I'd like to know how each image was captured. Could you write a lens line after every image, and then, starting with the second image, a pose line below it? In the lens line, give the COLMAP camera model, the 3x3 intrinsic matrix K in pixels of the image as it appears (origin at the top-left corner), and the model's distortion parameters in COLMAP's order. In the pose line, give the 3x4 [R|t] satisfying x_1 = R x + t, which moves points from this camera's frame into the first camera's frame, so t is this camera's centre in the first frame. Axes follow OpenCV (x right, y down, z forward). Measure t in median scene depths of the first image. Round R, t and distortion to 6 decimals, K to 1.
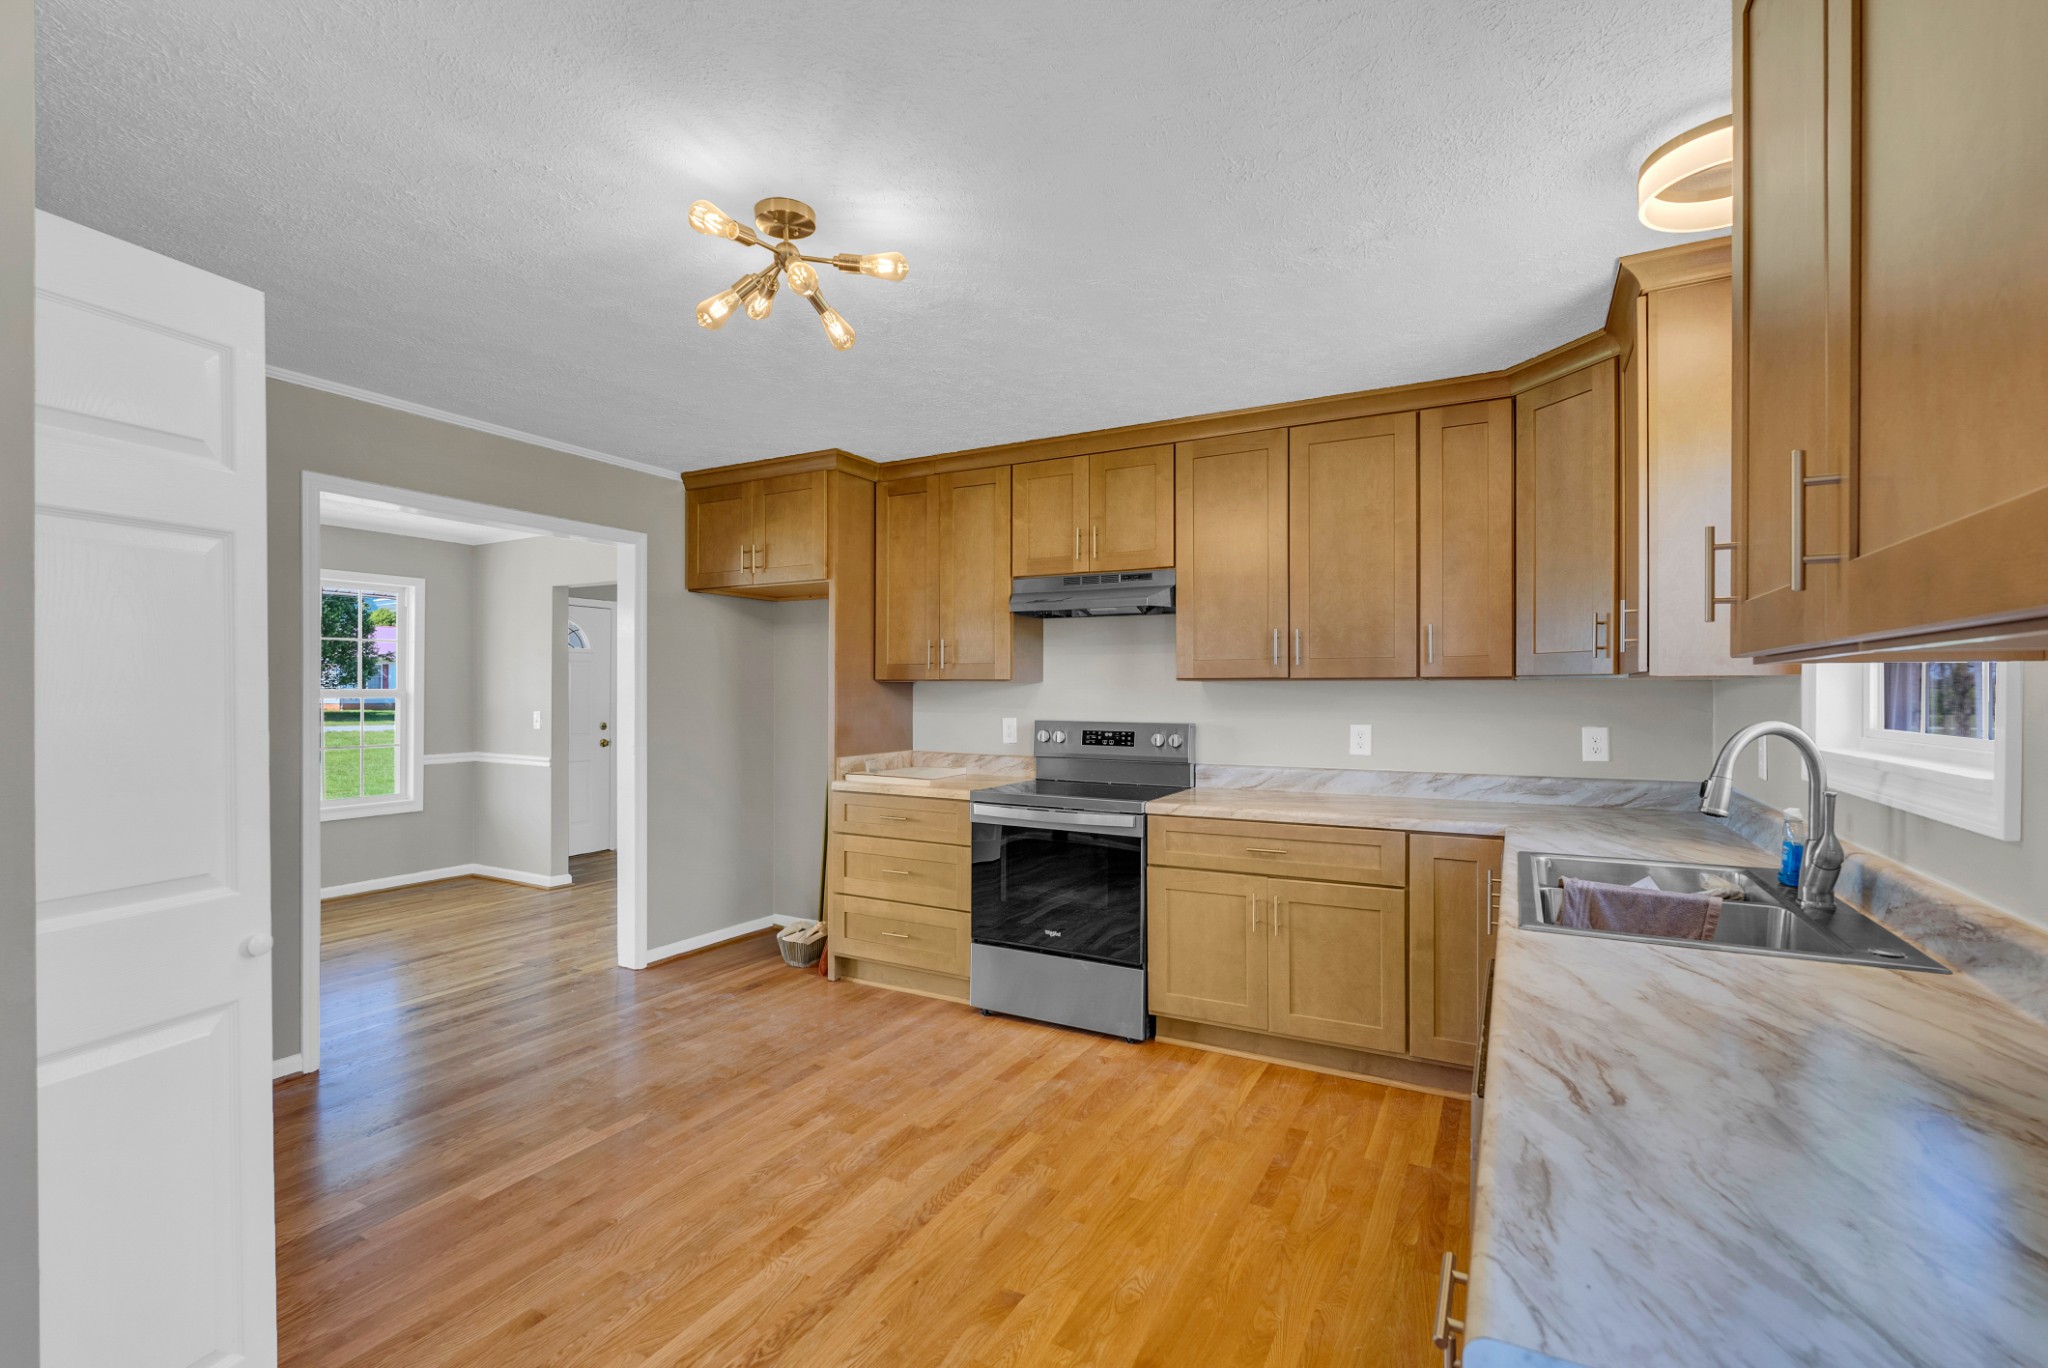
lens RADIAL K [[901.0, 0, 1036.7], [0, 901.0, 689.5], [0, 0, 1]] dist [-0.003657, 0.000171]
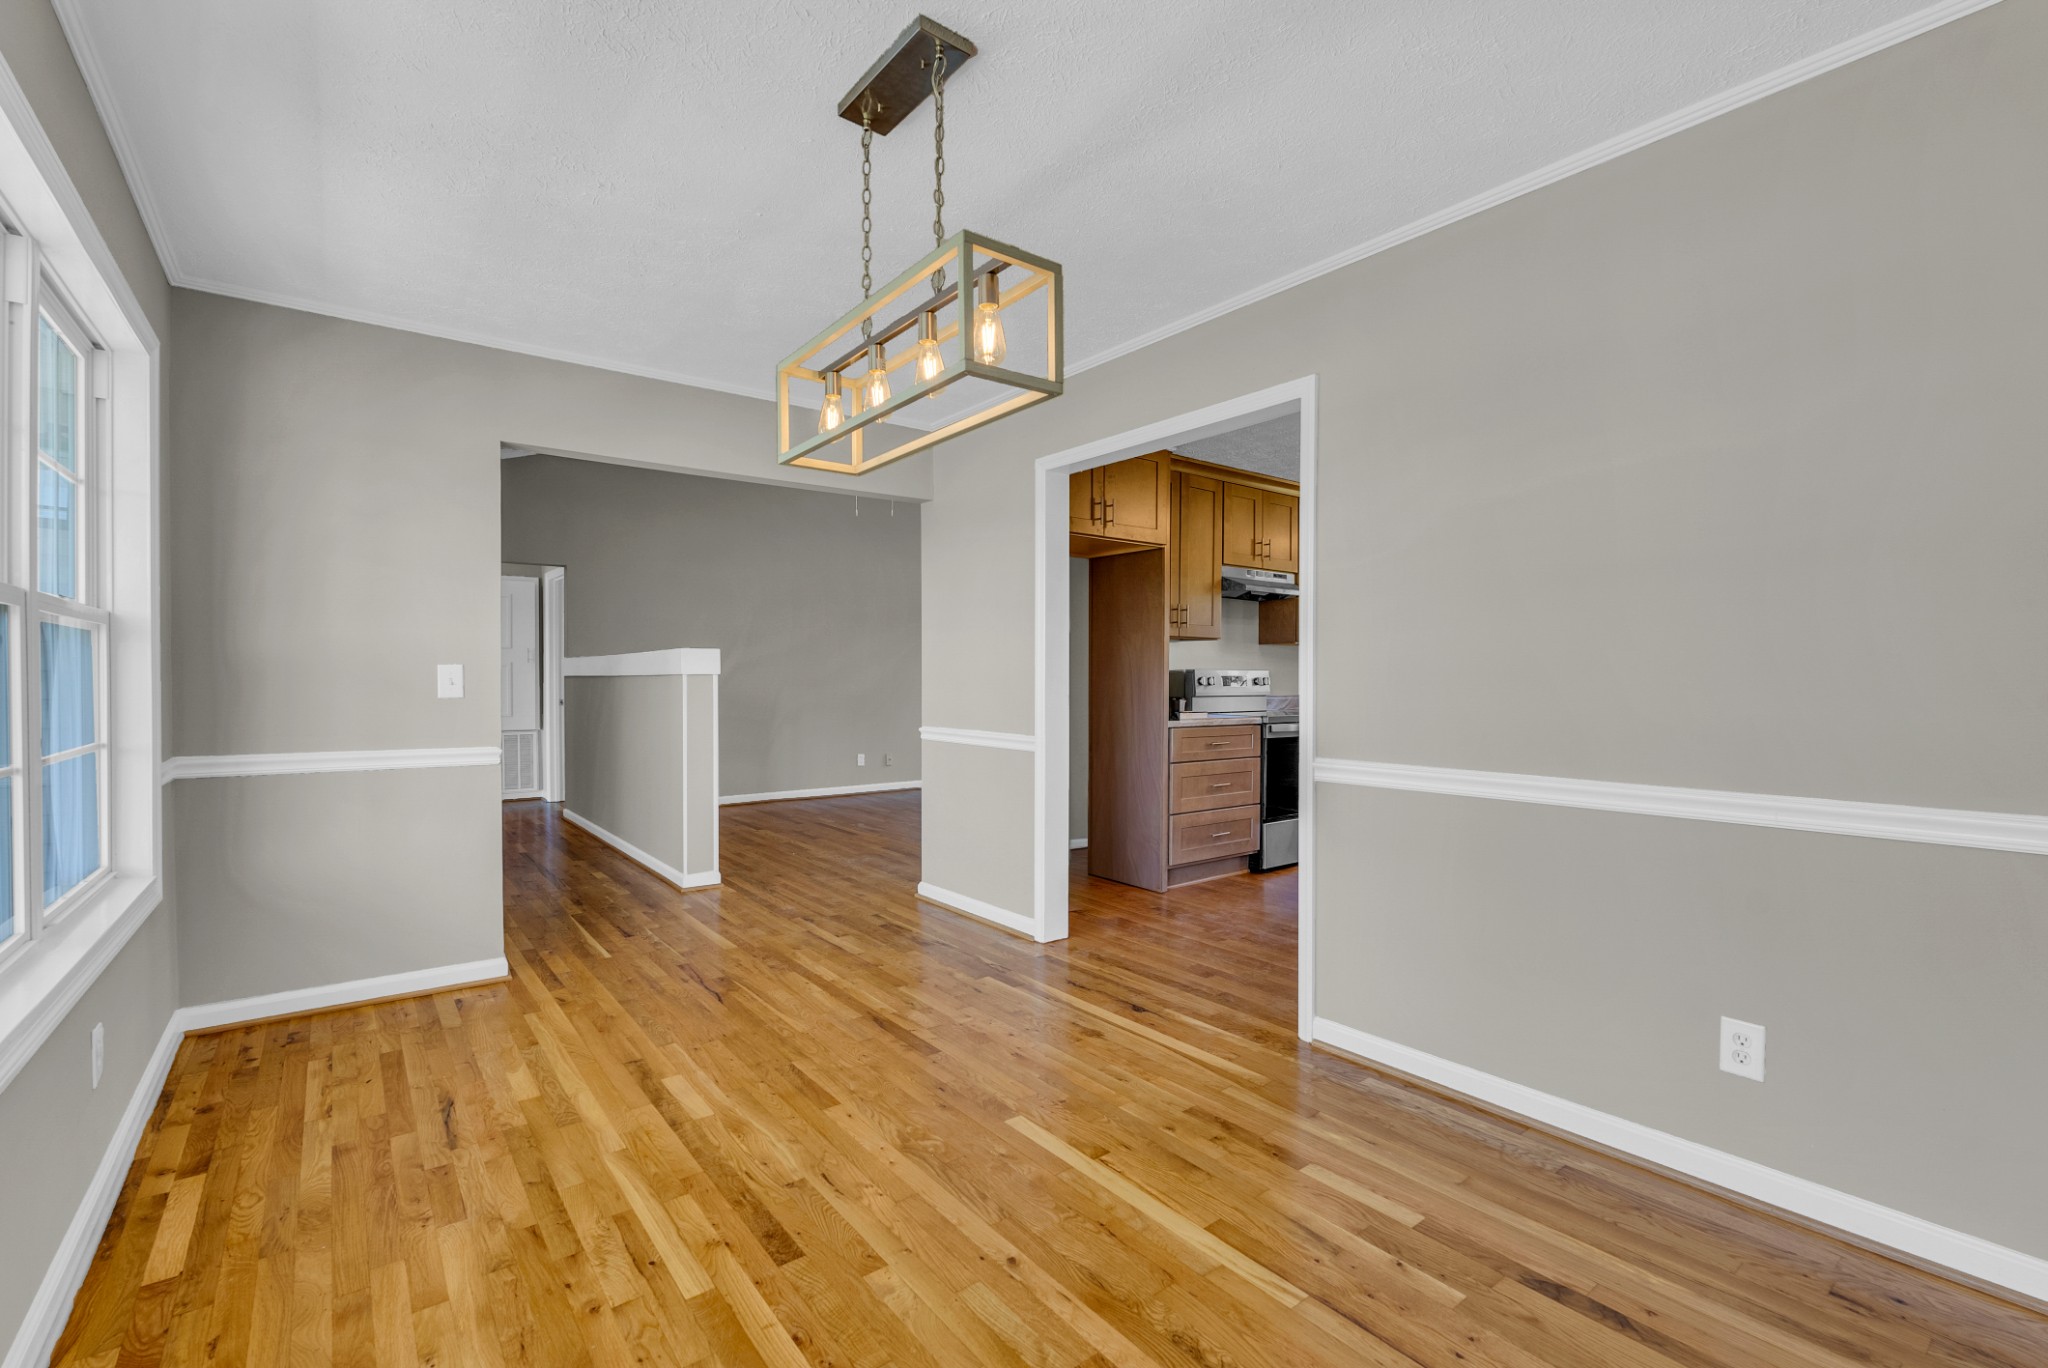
lens RADIAL K [[897.7, 0, 1037.7], [0, 897.7, 688.3], [0, 0, 1]] dist [-0.004246, -0.000265]
pose [[0.398335, -0.012036, 0.917161, -1.678349], [-0.002593, 0.999895, 0.014247, 0.055327], [-0.917236, -0.008054, 0.398262, 0.856542]]
